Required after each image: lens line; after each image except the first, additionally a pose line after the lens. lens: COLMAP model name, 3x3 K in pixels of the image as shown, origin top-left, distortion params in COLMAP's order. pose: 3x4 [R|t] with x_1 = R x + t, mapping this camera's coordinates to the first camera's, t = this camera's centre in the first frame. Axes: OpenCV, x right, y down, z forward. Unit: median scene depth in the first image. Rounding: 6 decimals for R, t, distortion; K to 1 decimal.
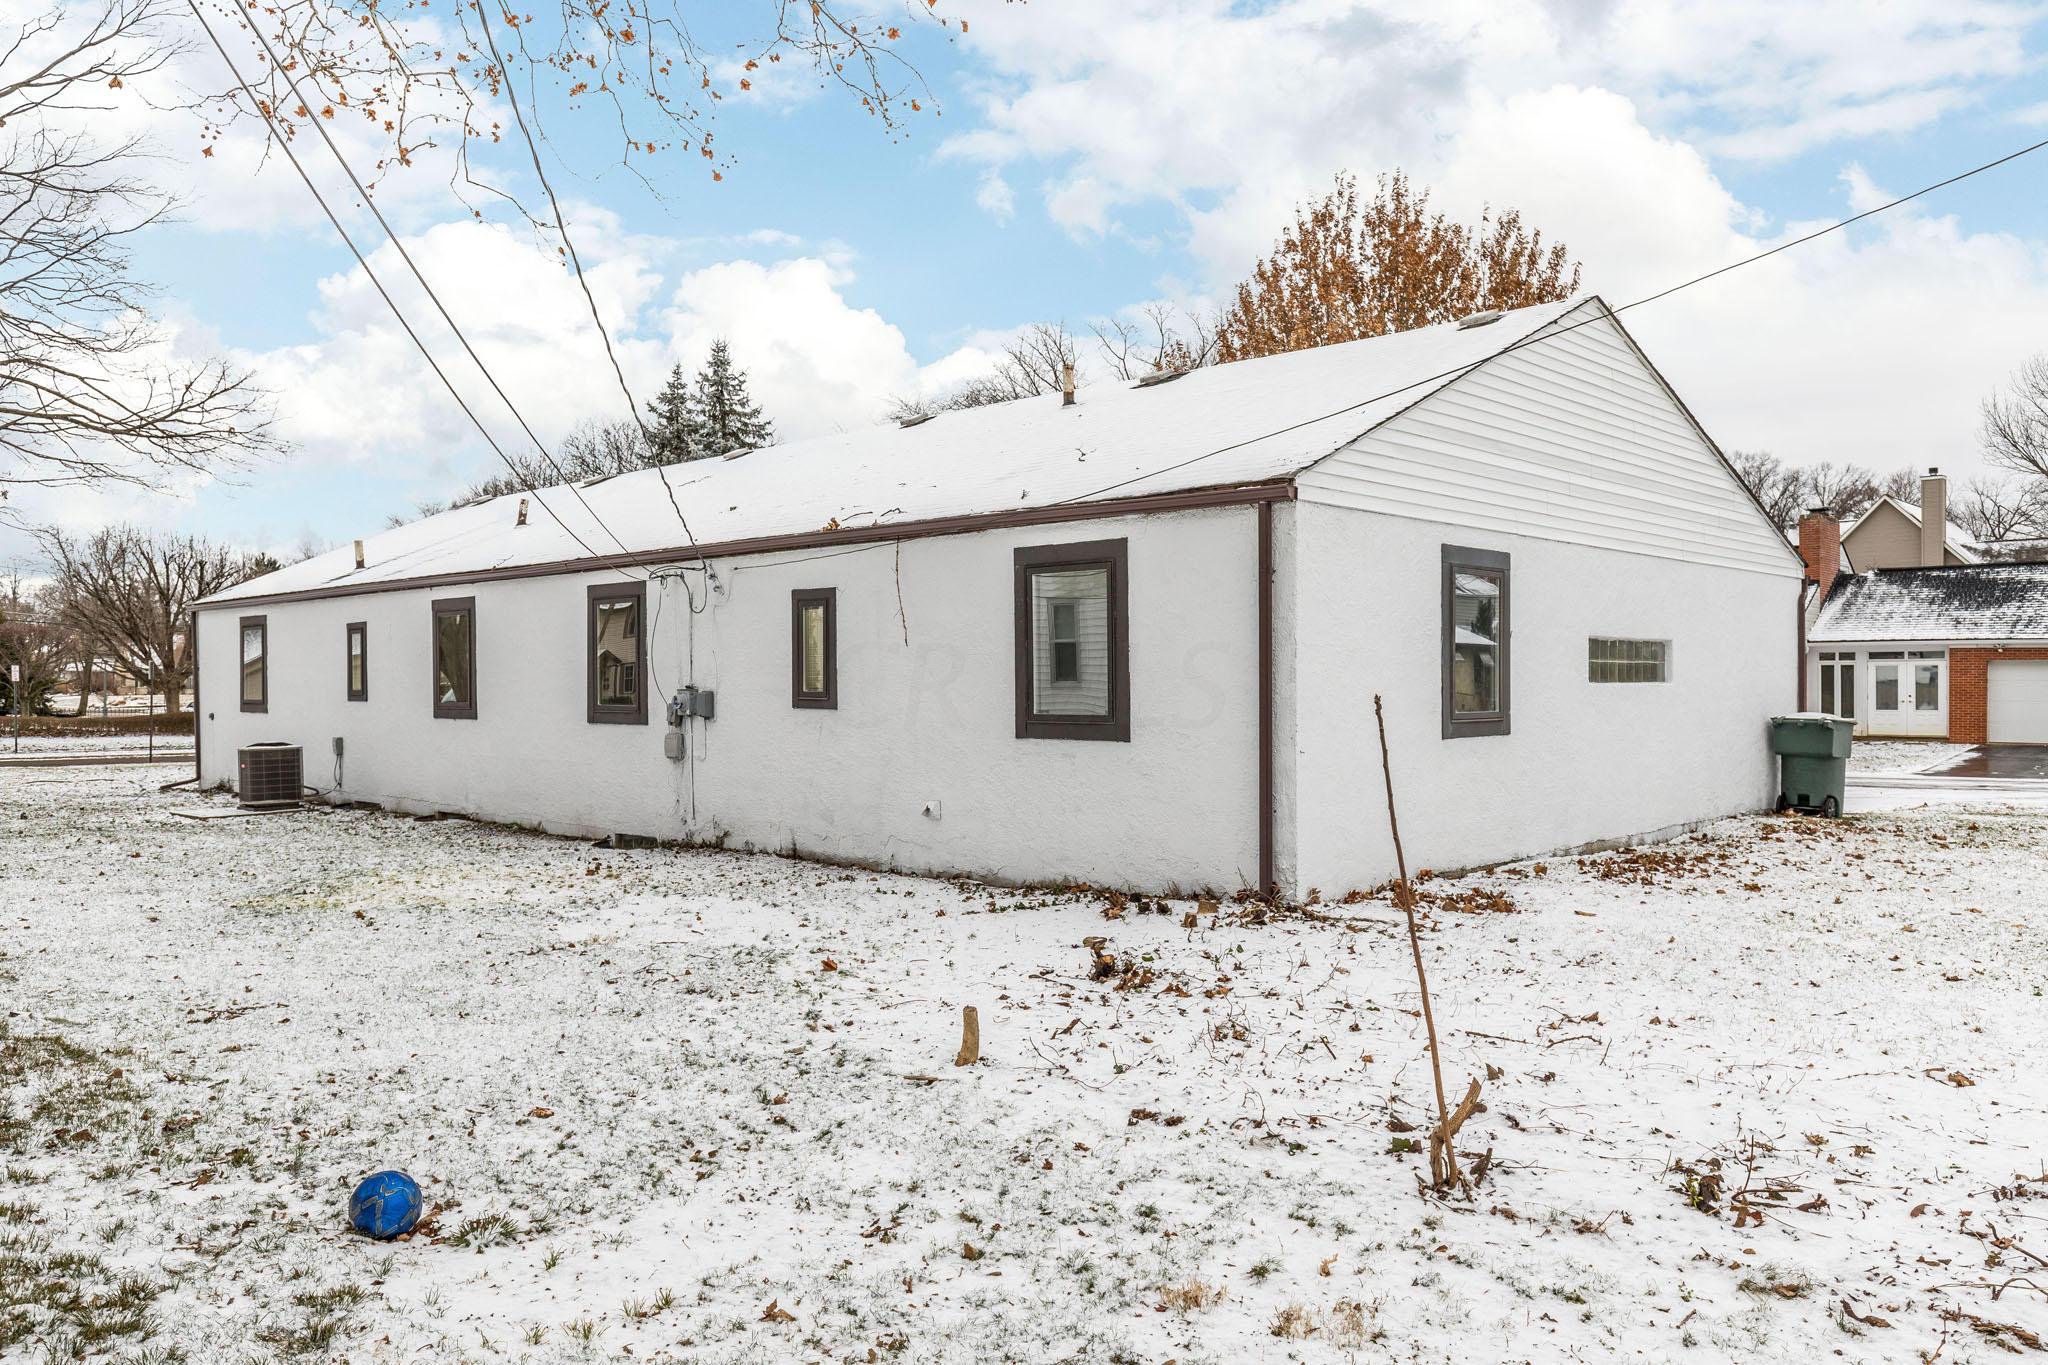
lens RADIAL K [[1437.7, 0, 1024.0], [0, 1437.7, 682.5], [0, 0, 1]] dist [0.001454, 0.000358]
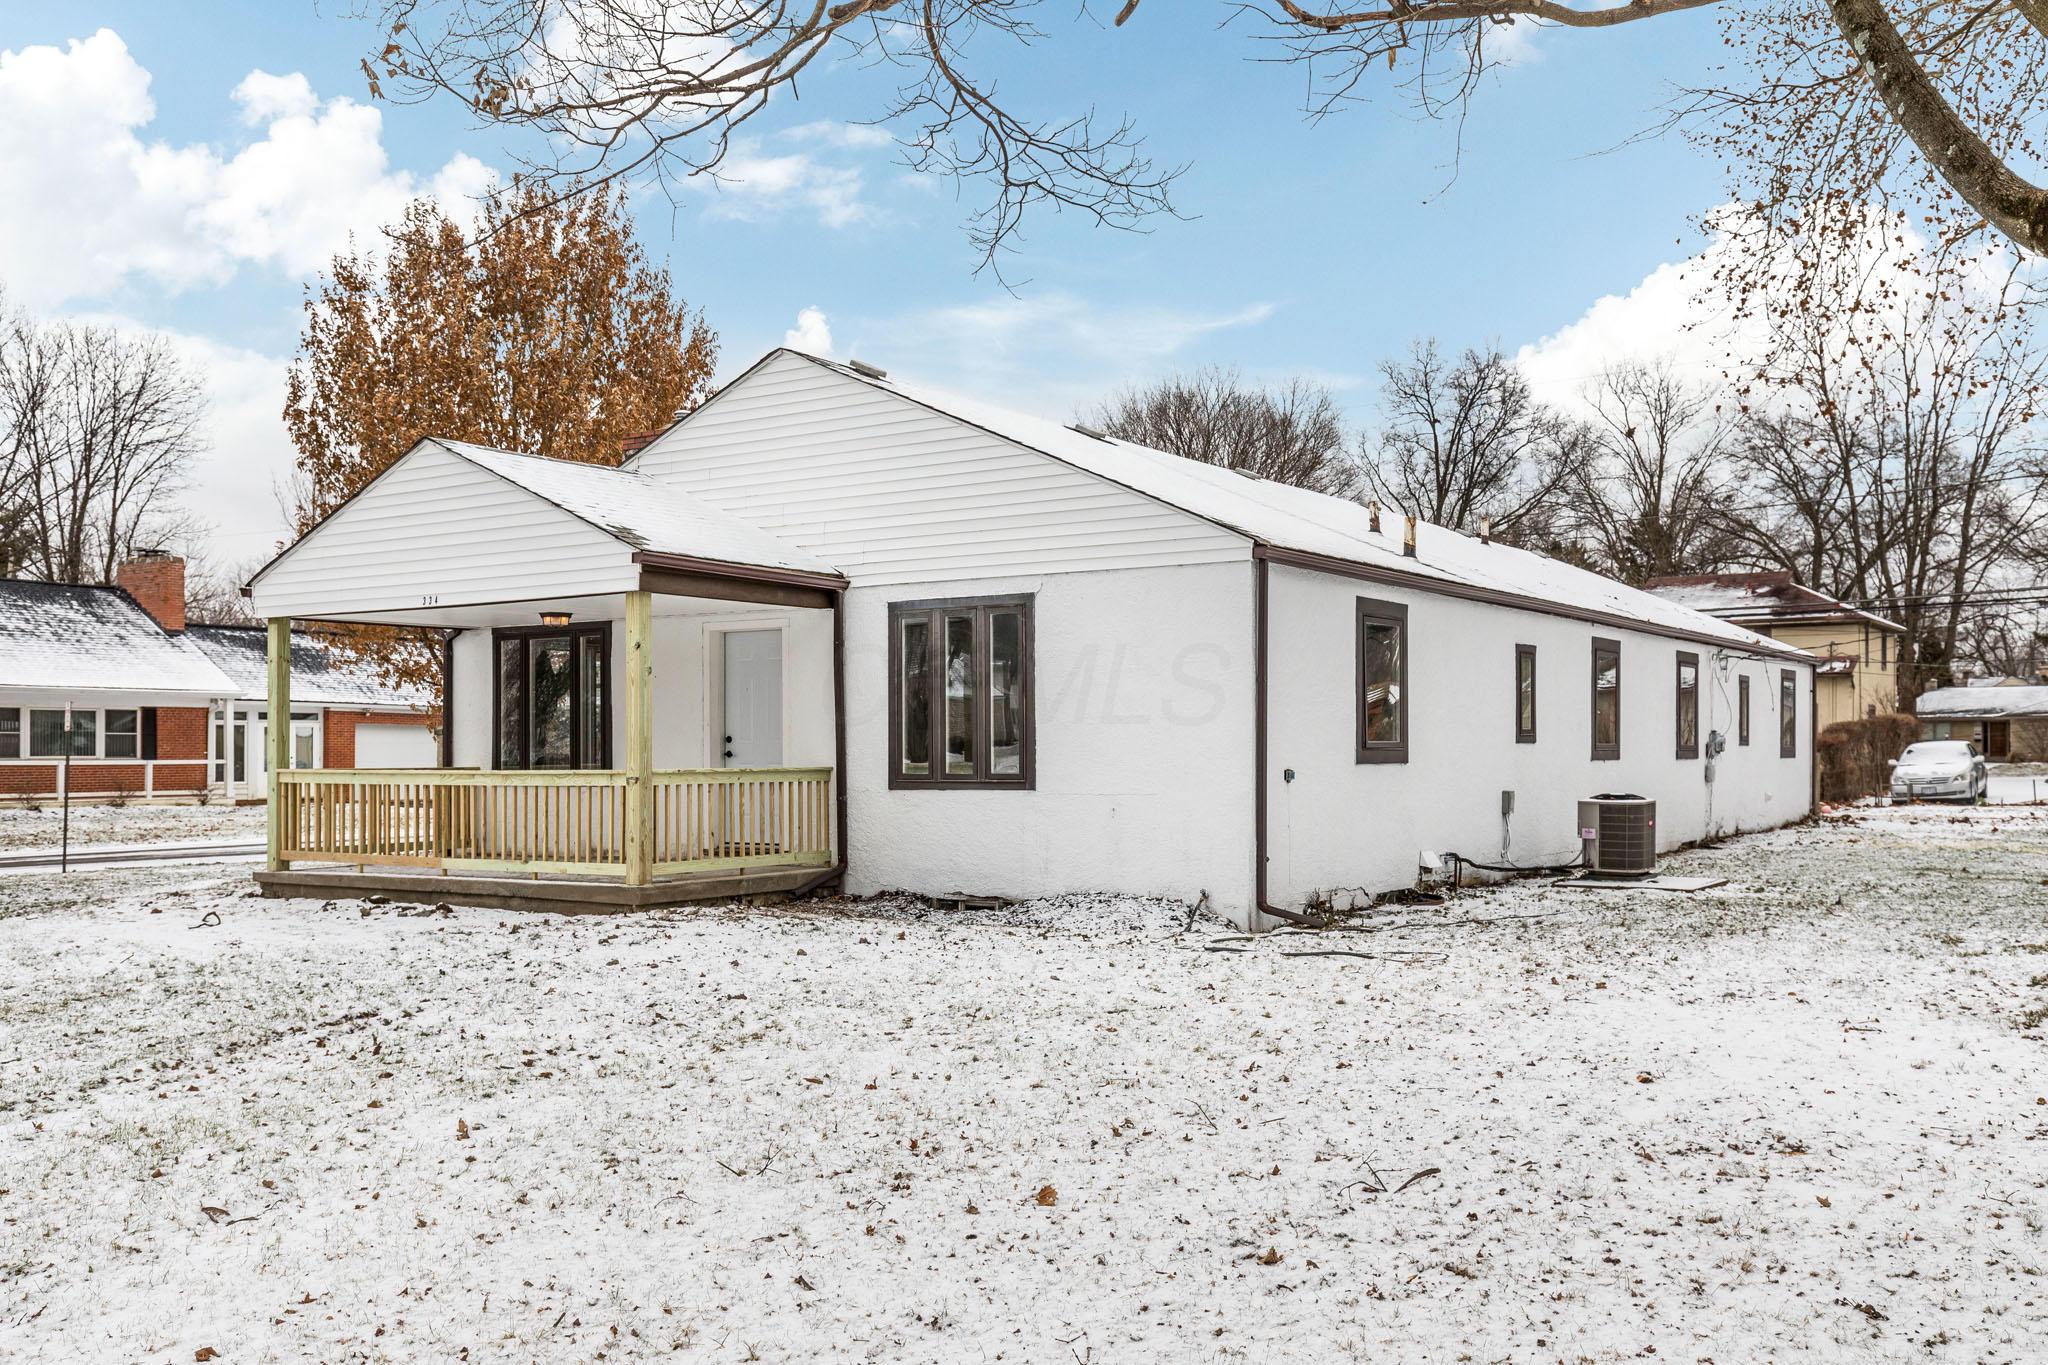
lens RADIAL K [[1818.0, 0, 1024.0], [0, 1818.0, 682.5], [0, 0, 1]] dist [-0.006323, -0.002022]
pose [[-0.208406, 0.039993, 0.977224, -1.254071], [0.003517, 0.999188, -0.040142, 0.016889], [-0.978036, -0.004929, -0.208377, 1.378743]]
